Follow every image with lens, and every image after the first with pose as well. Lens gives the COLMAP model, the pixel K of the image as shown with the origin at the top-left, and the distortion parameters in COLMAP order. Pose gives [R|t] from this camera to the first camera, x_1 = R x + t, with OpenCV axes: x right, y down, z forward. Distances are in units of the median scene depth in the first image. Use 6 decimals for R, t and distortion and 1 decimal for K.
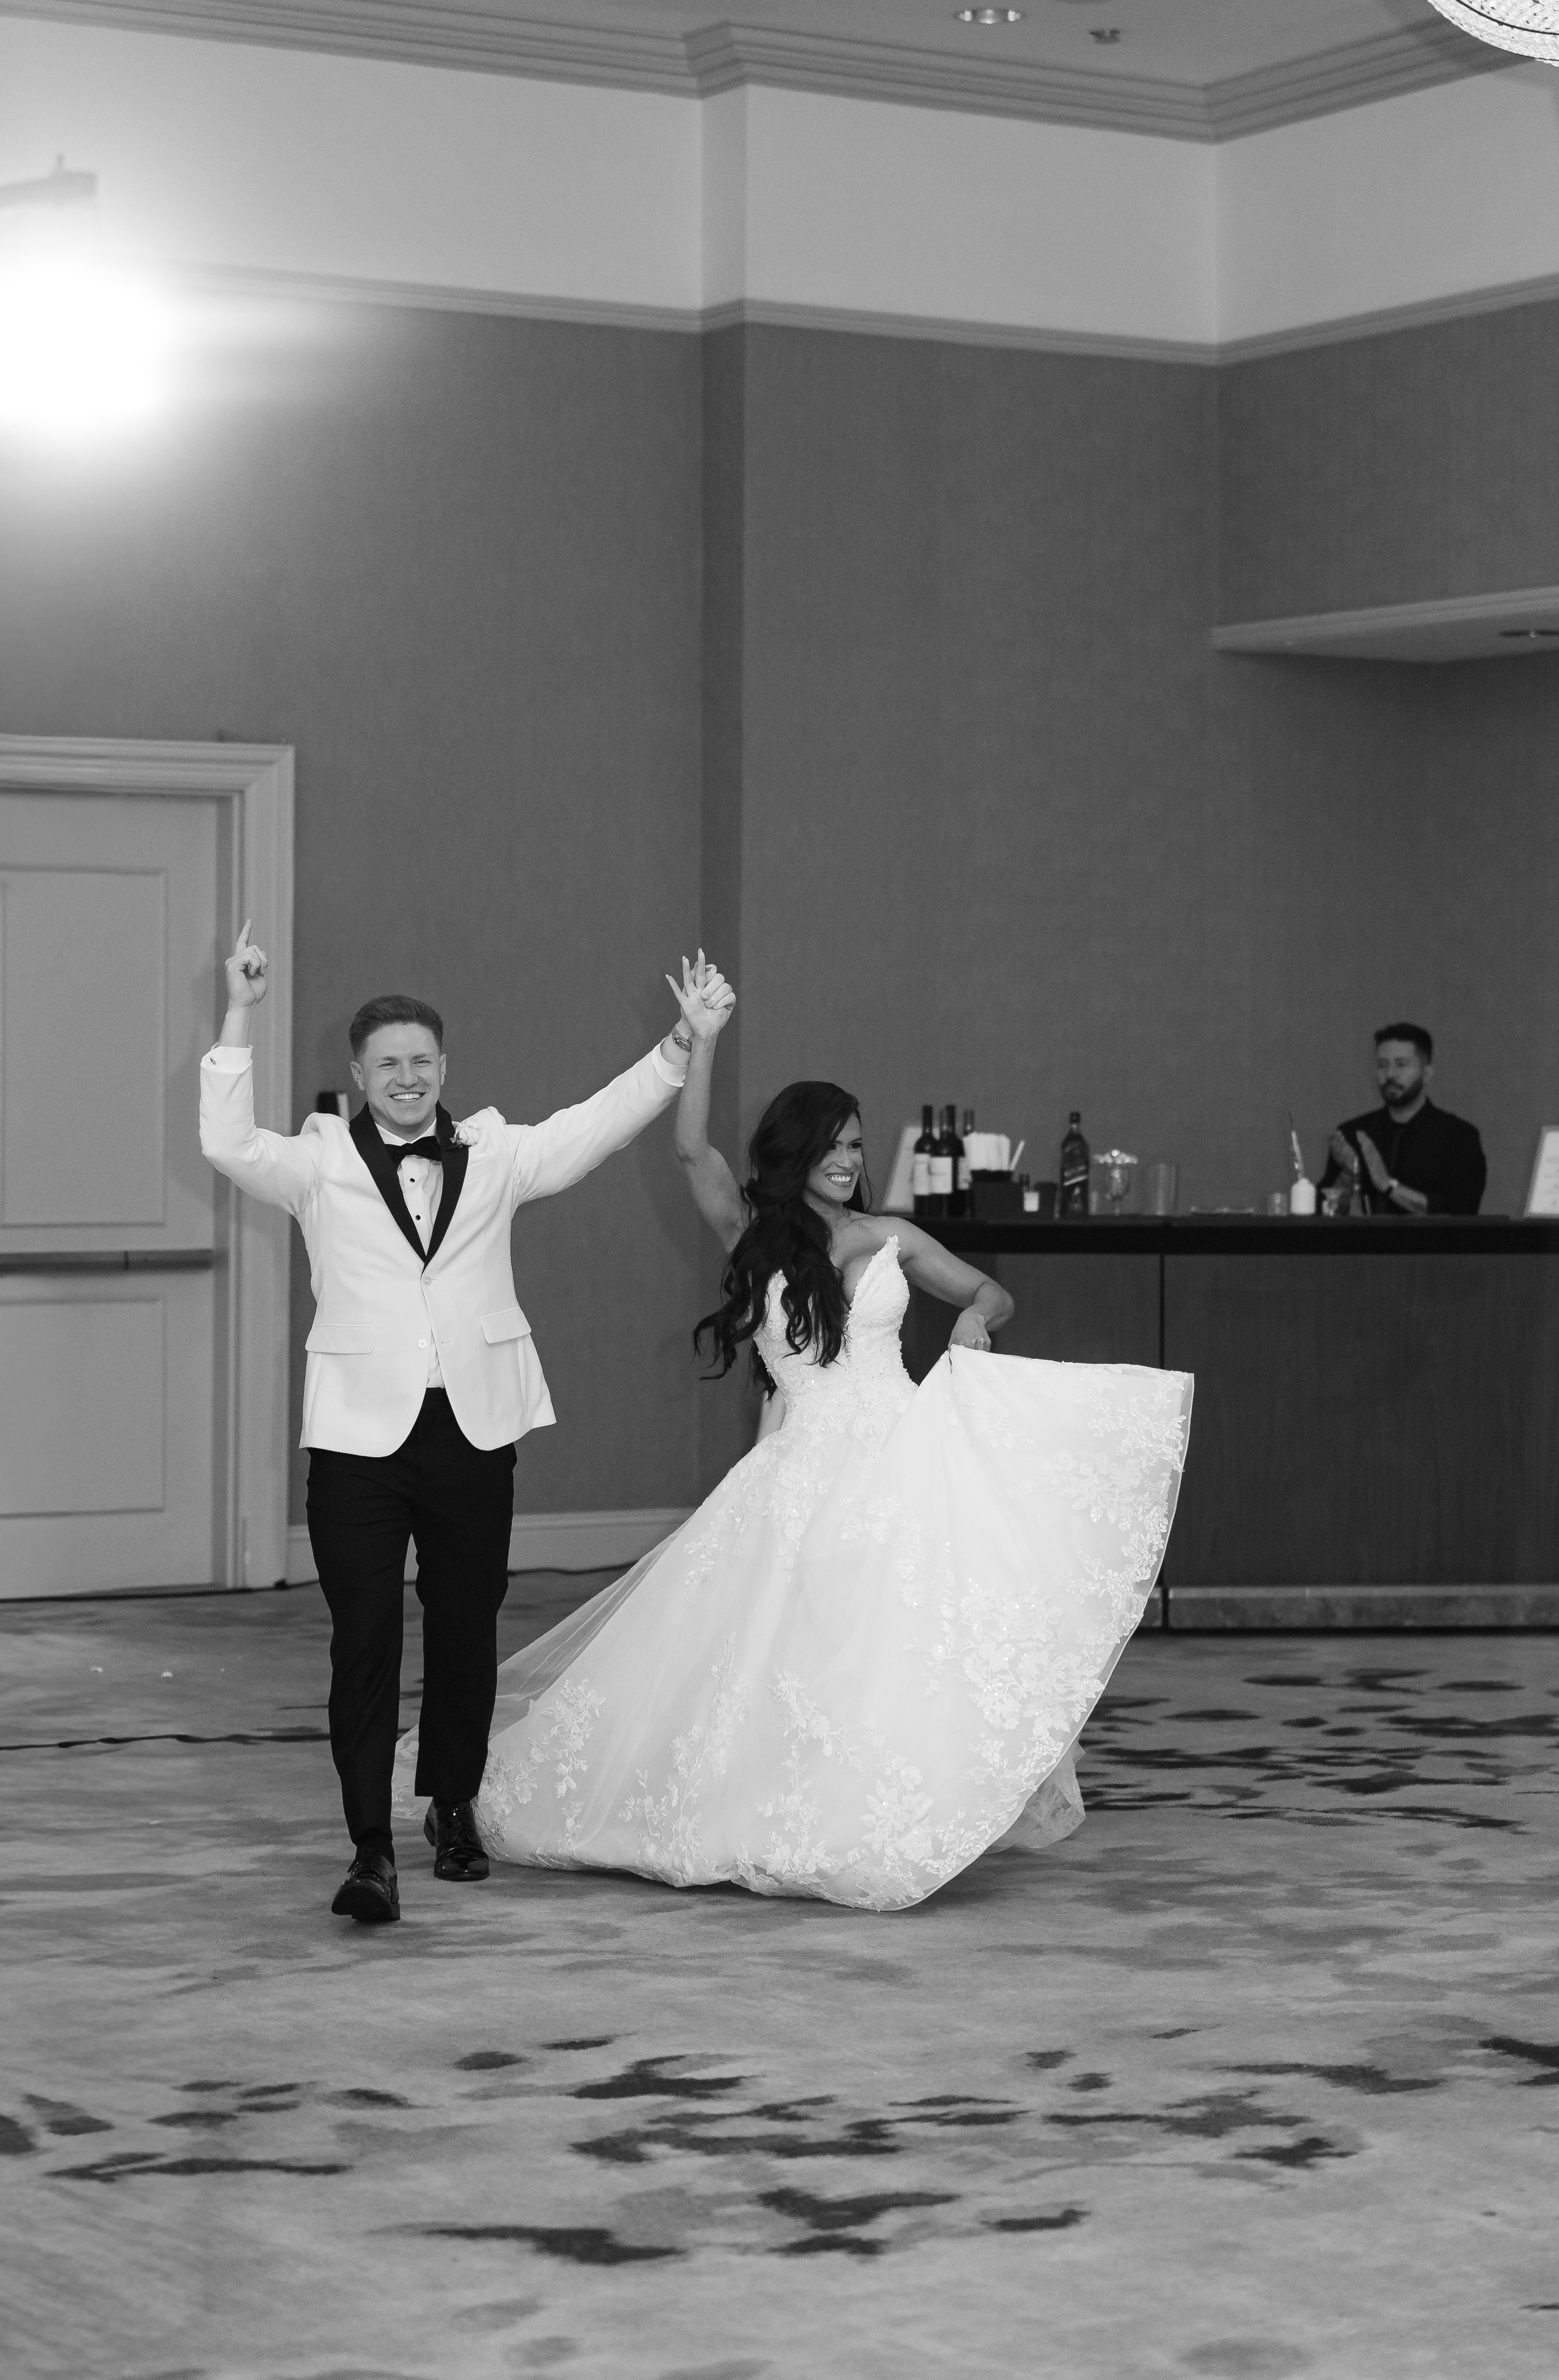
lens RADIAL K [[4960.5, 0, 783.7], [0, 4960.5, 1182.0], [0, 0, 1]] dist [-0.009255, 0.065078]
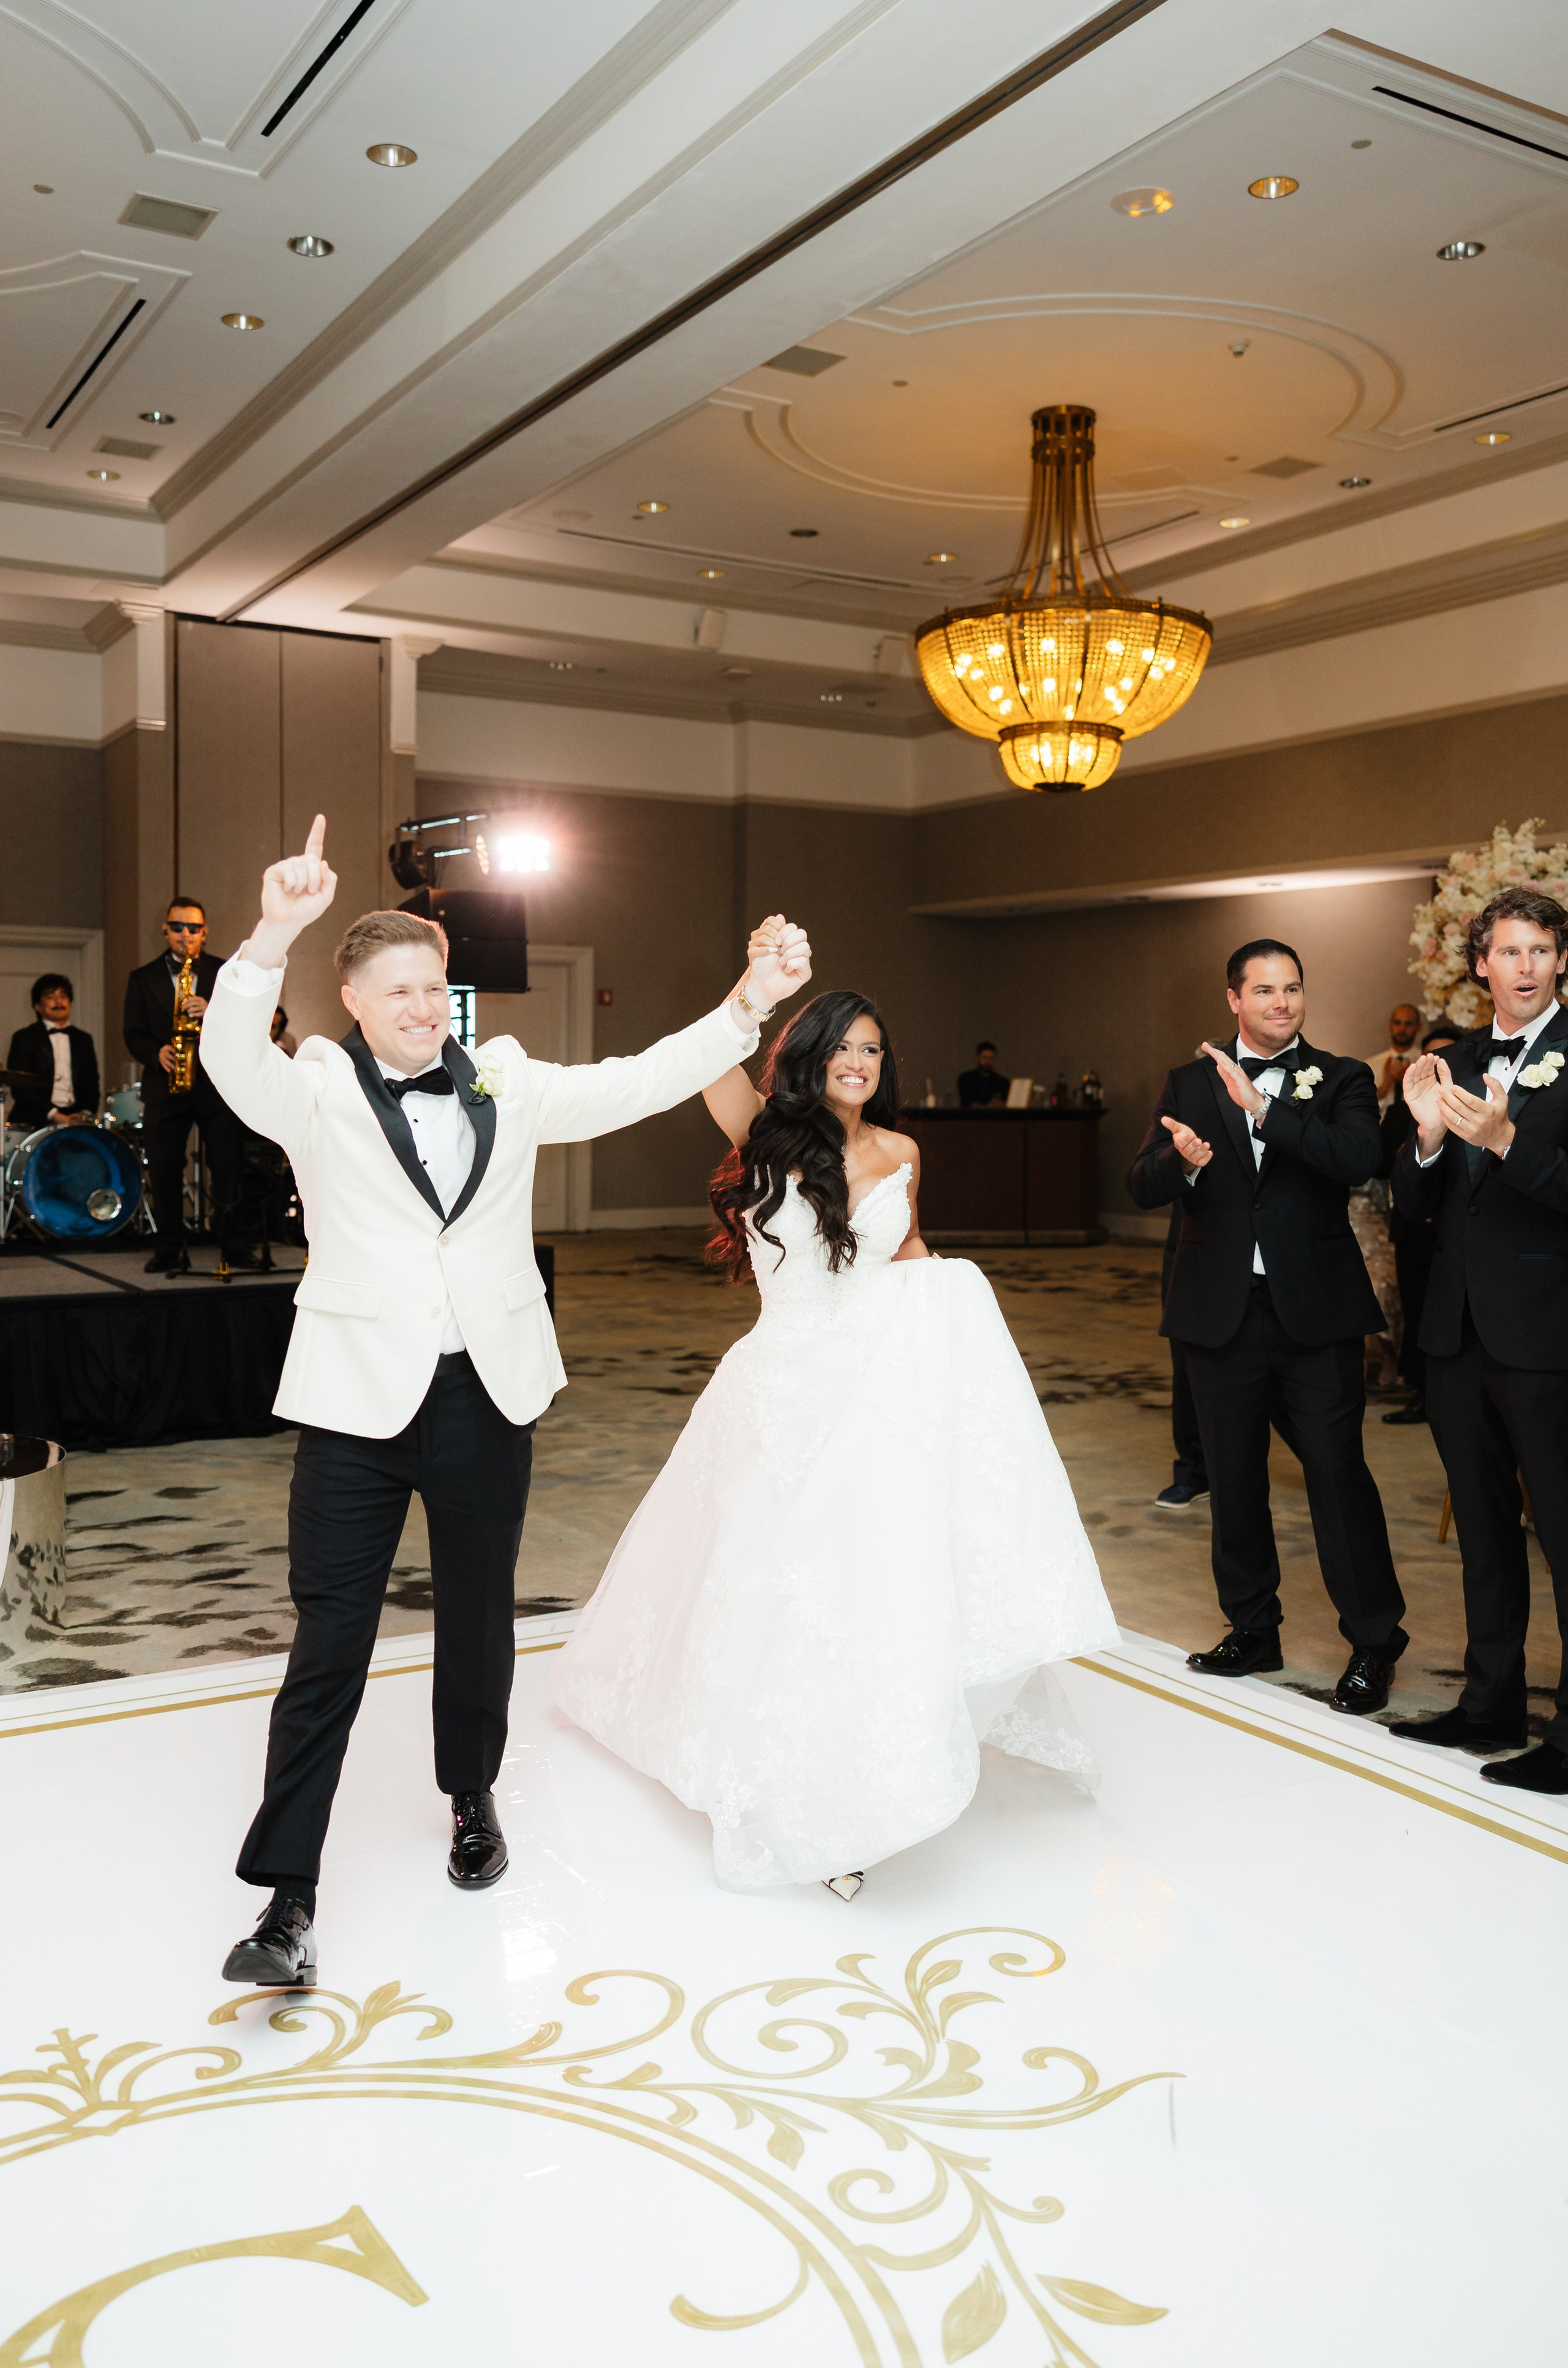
lens RADIAL K [[1980.2, 0, 772.7], [0, 1980.2, 1157.8], [0, 0, 1]] dist [0.014154, -0.020568]
pose [[0.999933, 0.005719, -0.010103, 0.021664], [-0.005455, 0.999647, 0.025989, 0.006622], [0.010248, -0.025932, 0.999611, -0.190780]]
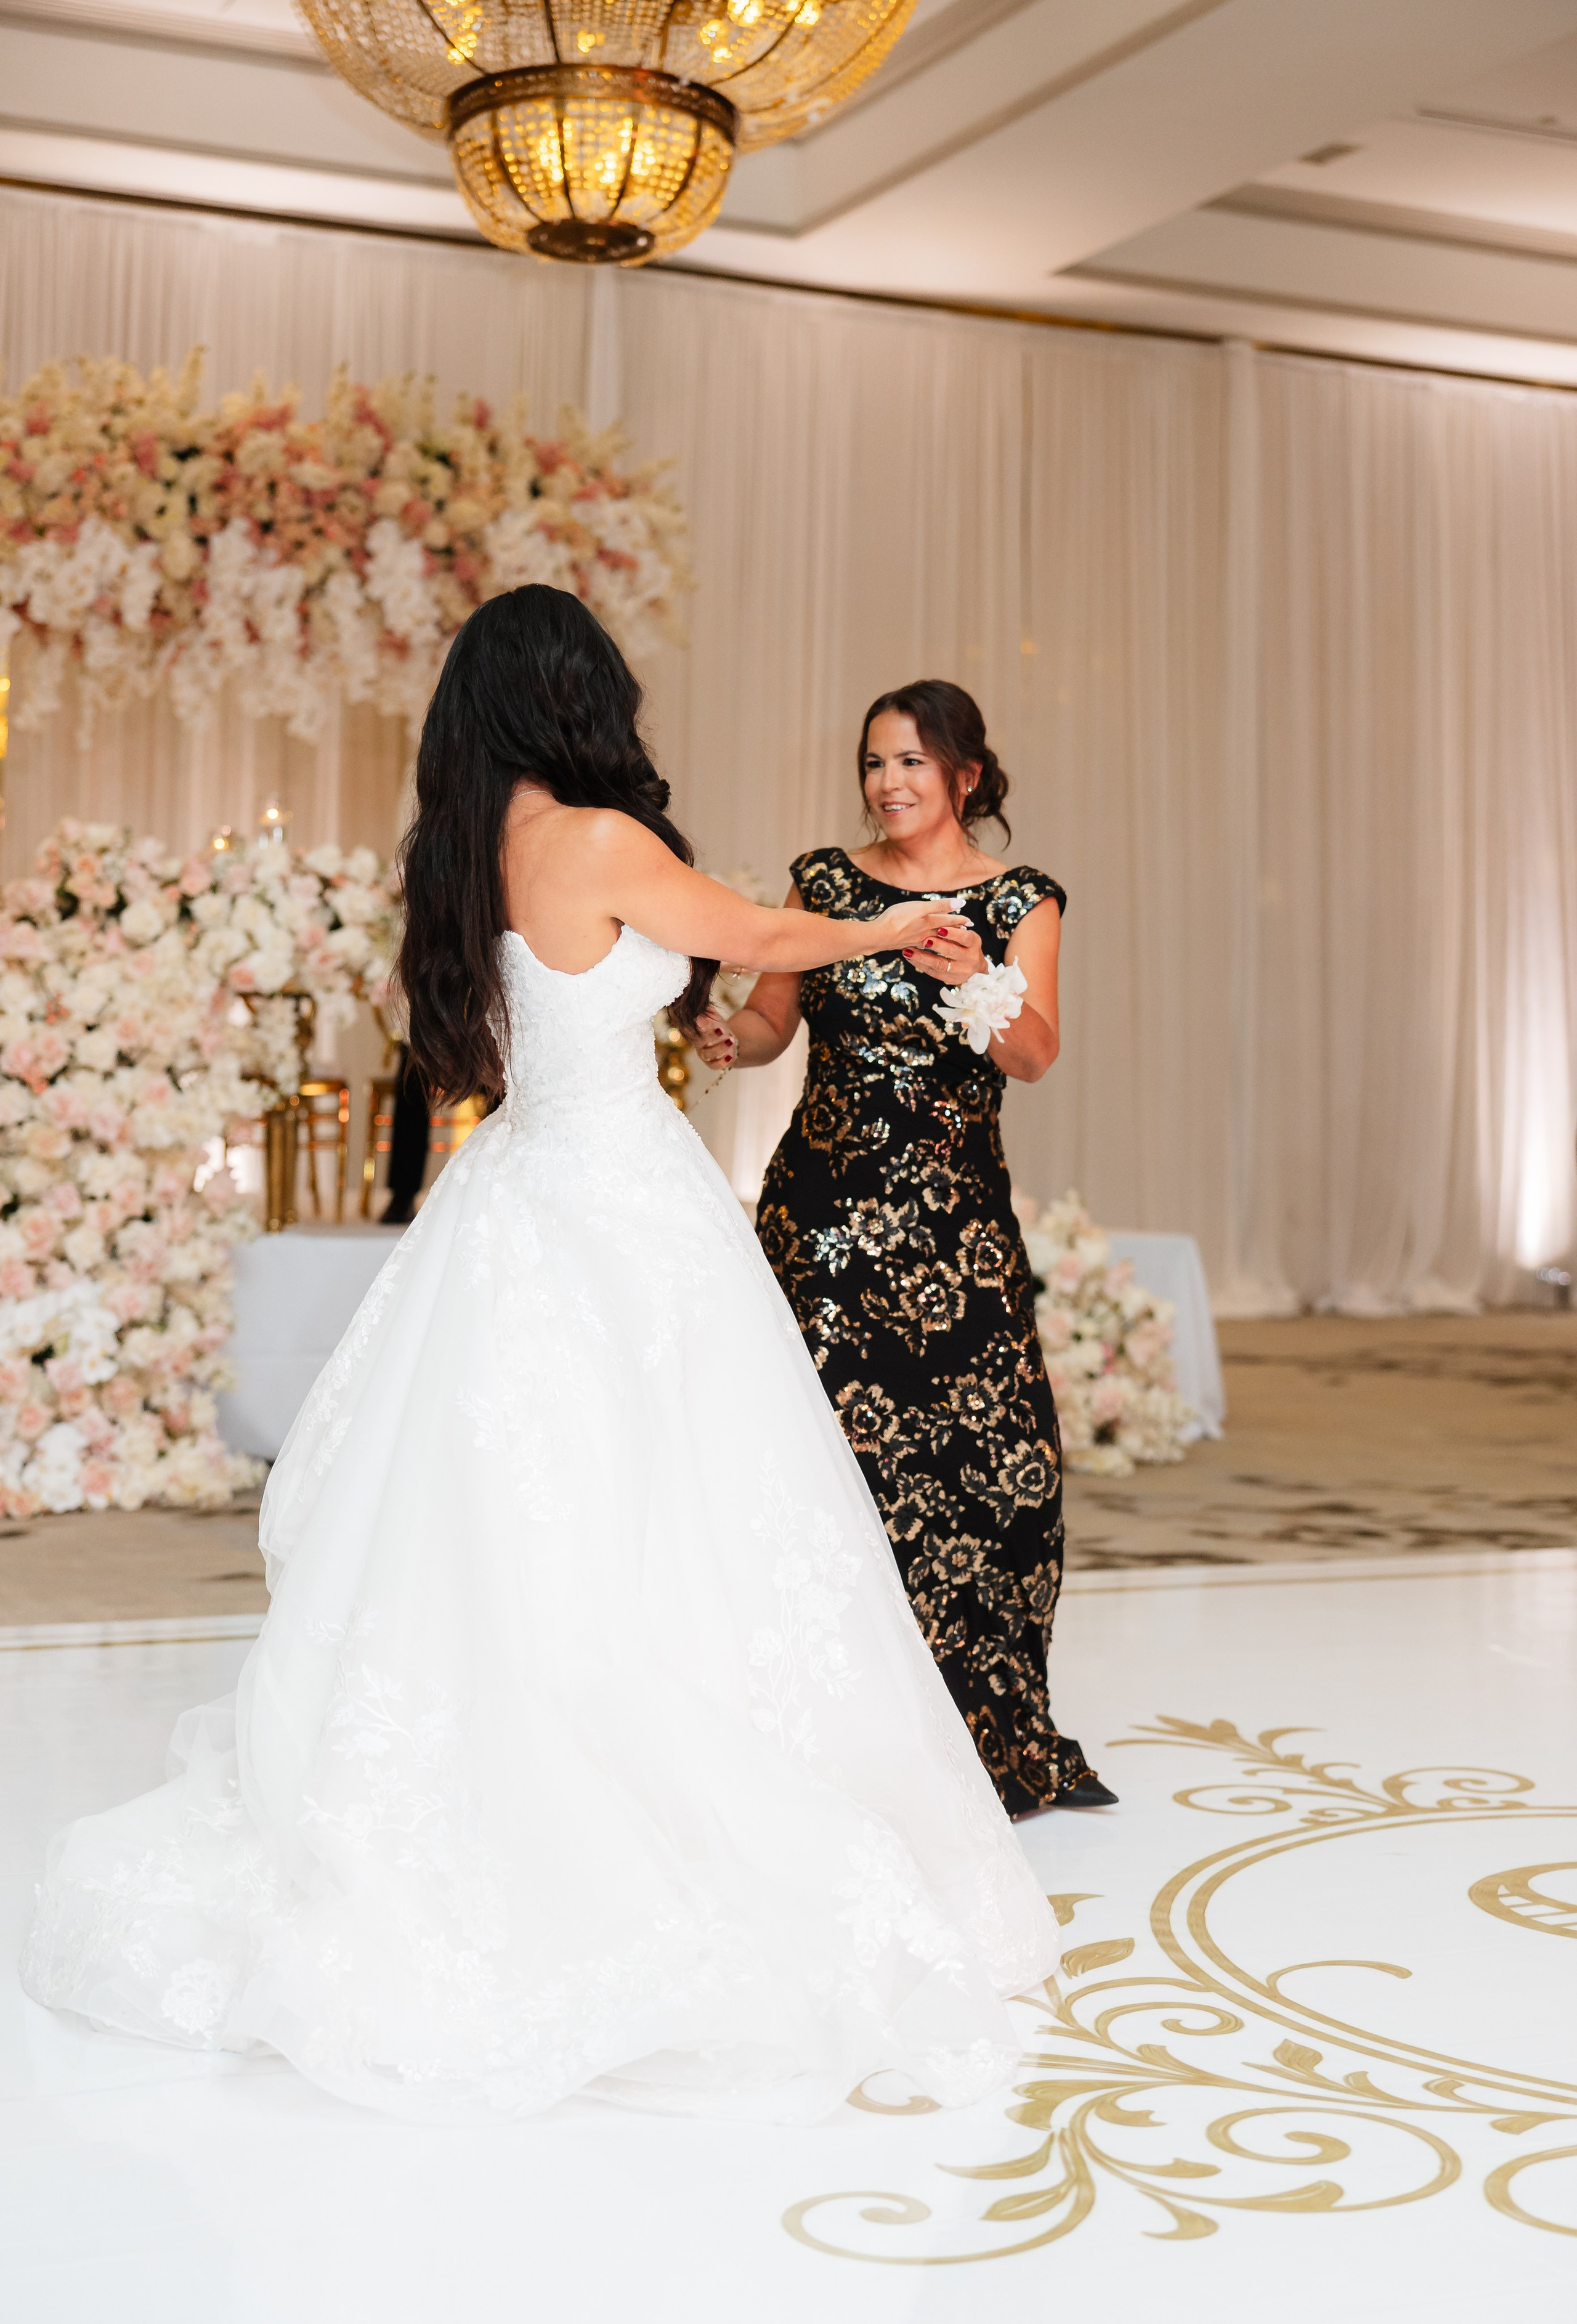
lens RADIAL K [[3118.7, 0, 795.2], [0, 3118.7, 640.7], [0, 0, 1]] dist [0.017780, -0.056876]
pose [[-0.990197, -0.003768, 0.139624, 0.026926], [-0.021328, 0.991992, -0.124486, 0.034868], [-0.138037, -0.126244, -0.982348, 0.281188]]
